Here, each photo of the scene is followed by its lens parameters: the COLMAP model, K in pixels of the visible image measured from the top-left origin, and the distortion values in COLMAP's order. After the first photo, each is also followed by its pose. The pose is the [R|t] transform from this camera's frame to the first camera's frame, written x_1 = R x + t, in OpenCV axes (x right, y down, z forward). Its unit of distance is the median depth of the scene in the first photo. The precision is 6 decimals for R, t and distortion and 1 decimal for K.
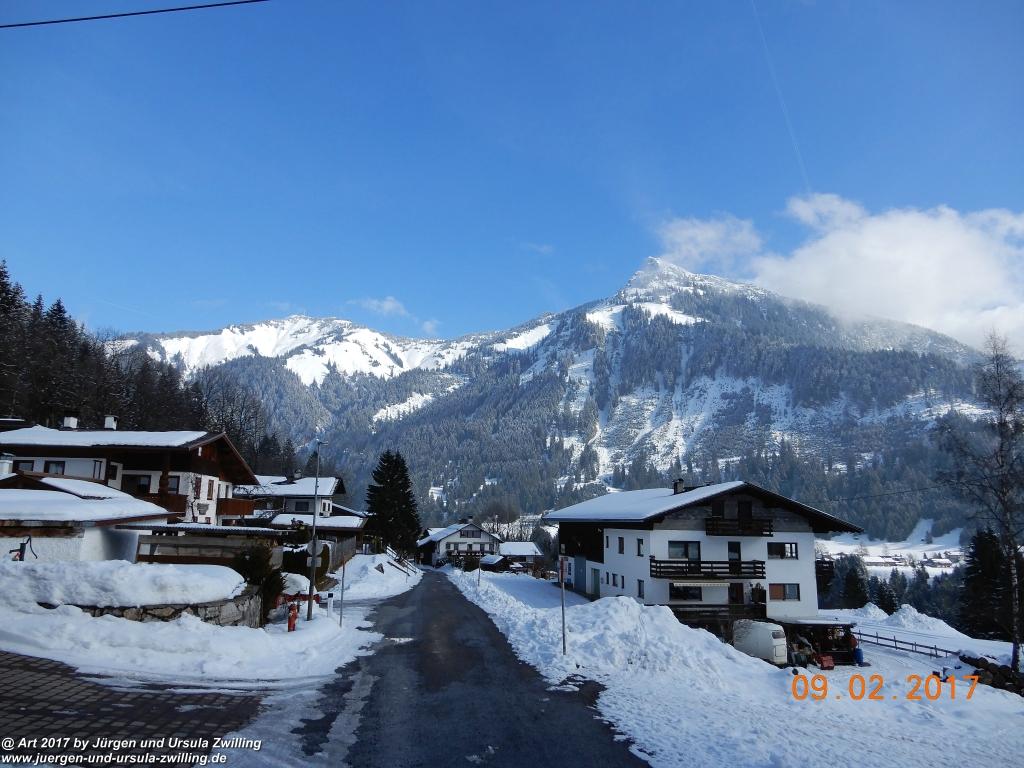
lens RADIAL K [[728.3, 0, 509.2], [0, 728.3, 380.3], [0, 0, 1]] dist [0.003573, 0.002770]
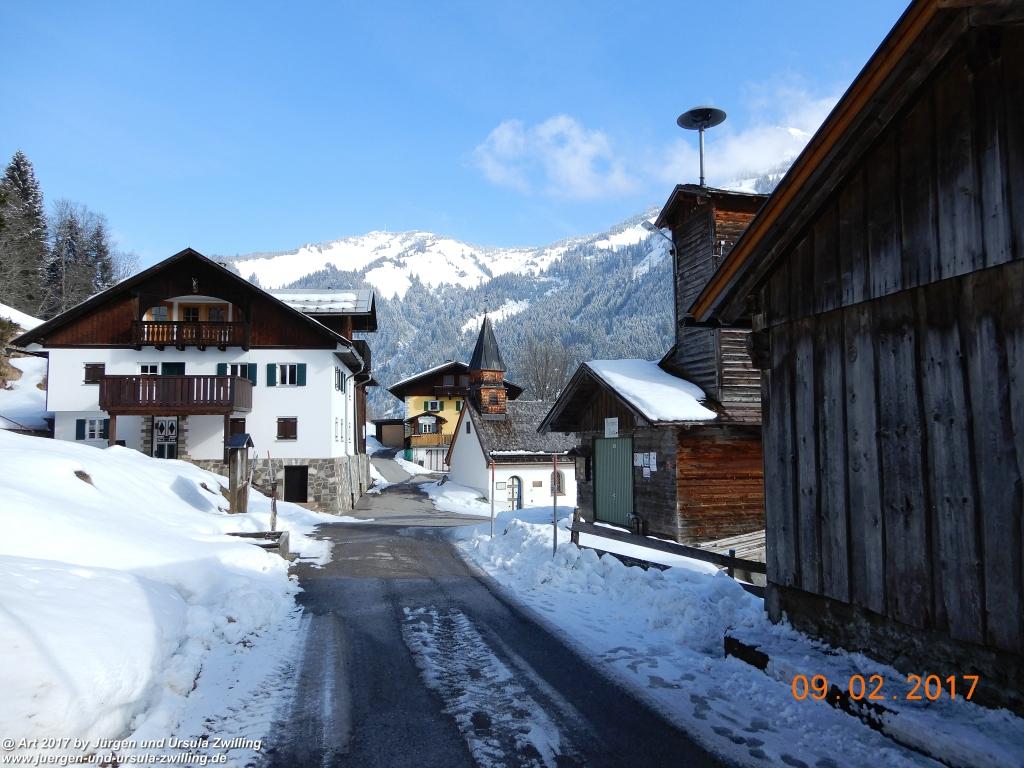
lens RADIAL K [[728.3, 0, 509.2], [0, 728.3, 380.3], [0, 0, 1]] dist [0.003573, 0.002770]
pose [[0.991122, -0.037828, -0.127463, -0.026404], [0.050094, 0.994269, 0.094445, 0.038796], [0.123160, -0.099991, 0.987337, 0.167167]]
